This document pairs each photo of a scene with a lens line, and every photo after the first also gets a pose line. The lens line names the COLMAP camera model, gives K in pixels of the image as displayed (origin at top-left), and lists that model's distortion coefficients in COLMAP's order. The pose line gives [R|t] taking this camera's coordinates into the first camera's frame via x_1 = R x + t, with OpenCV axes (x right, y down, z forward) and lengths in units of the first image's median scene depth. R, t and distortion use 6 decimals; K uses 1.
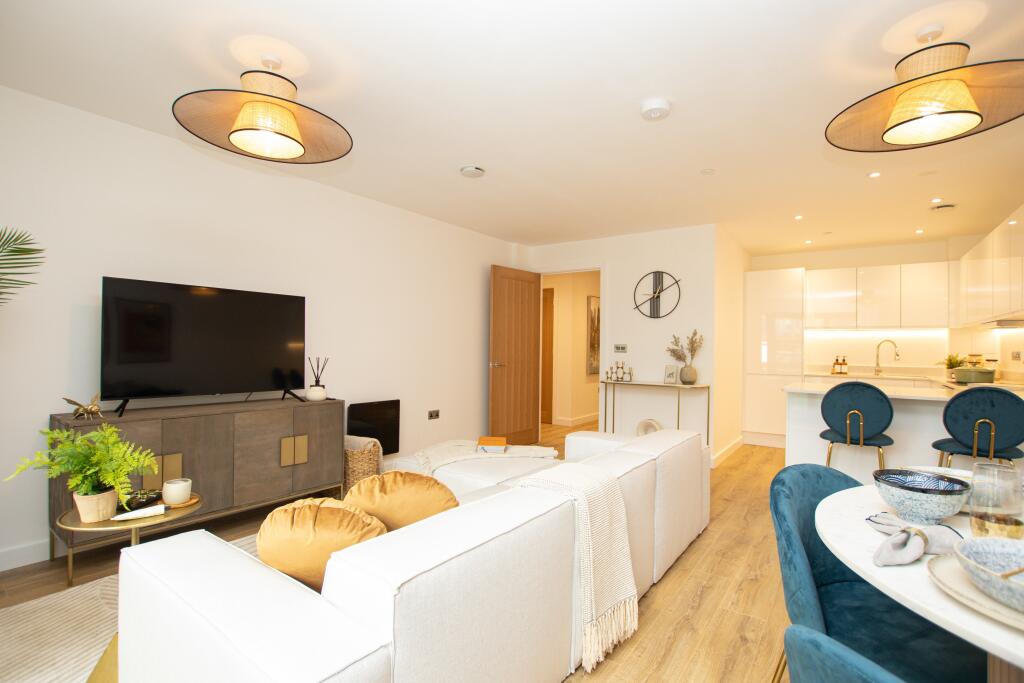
lens RADIAL K [[493.4, 0, 518.3], [0, 493.4, 345.4], [0, 0, 1]] dist [-0.003057, -0.000775]
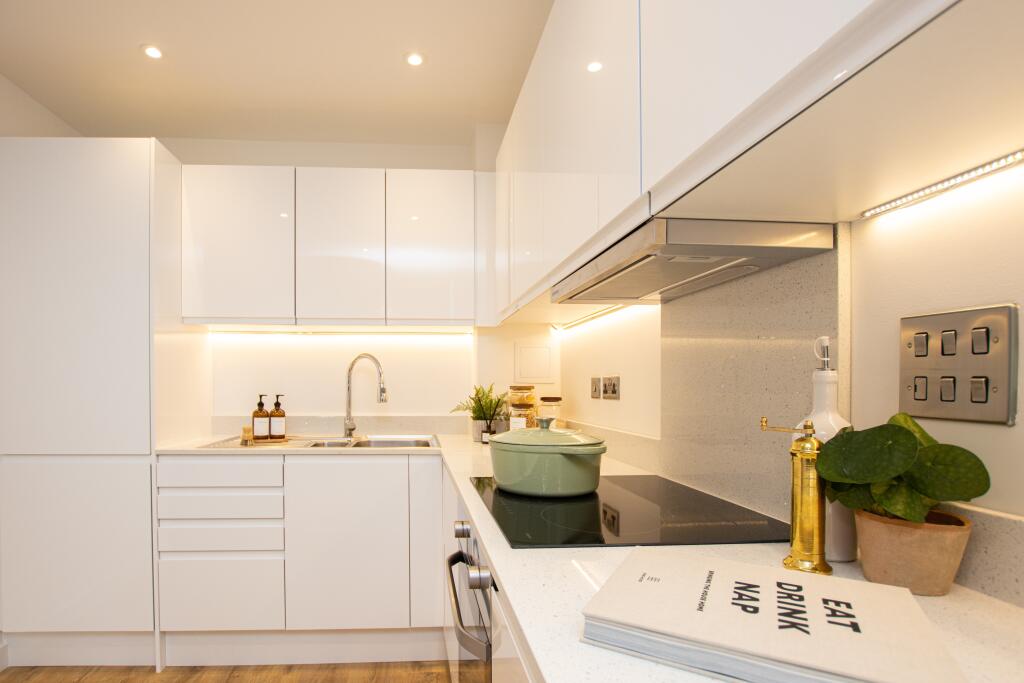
lens RADIAL K [[511.6, 0, 440.3], [0, 511.6, 390.3], [0, 0, 1]] dist [-0.000634, -0.000185]
pose [[0.786766, -0.016164, 0.617040, 0.571707], [0.006290, 0.999815, 0.018171, 0.013056], [-0.617220, -0.010415, 0.786722, 0.664858]]
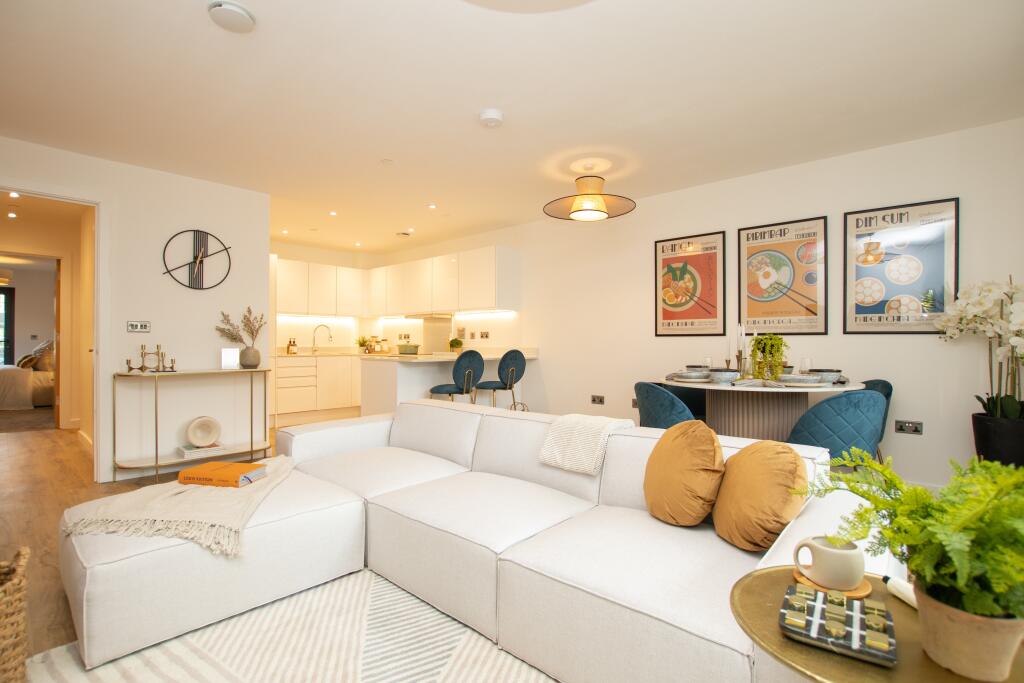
lens RADIAL K [[493.4, 0, 518.3], [0, 493.4, 345.4], [0, 0, 1]] dist [-0.003057, -0.000775]
pose [[0.118285, -0.013780, 0.992884, -0.455678], [-0.003870, 0.999890, 0.014339, 0.022120], [-0.992972, -0.005539, 0.118218, 0.398185]]
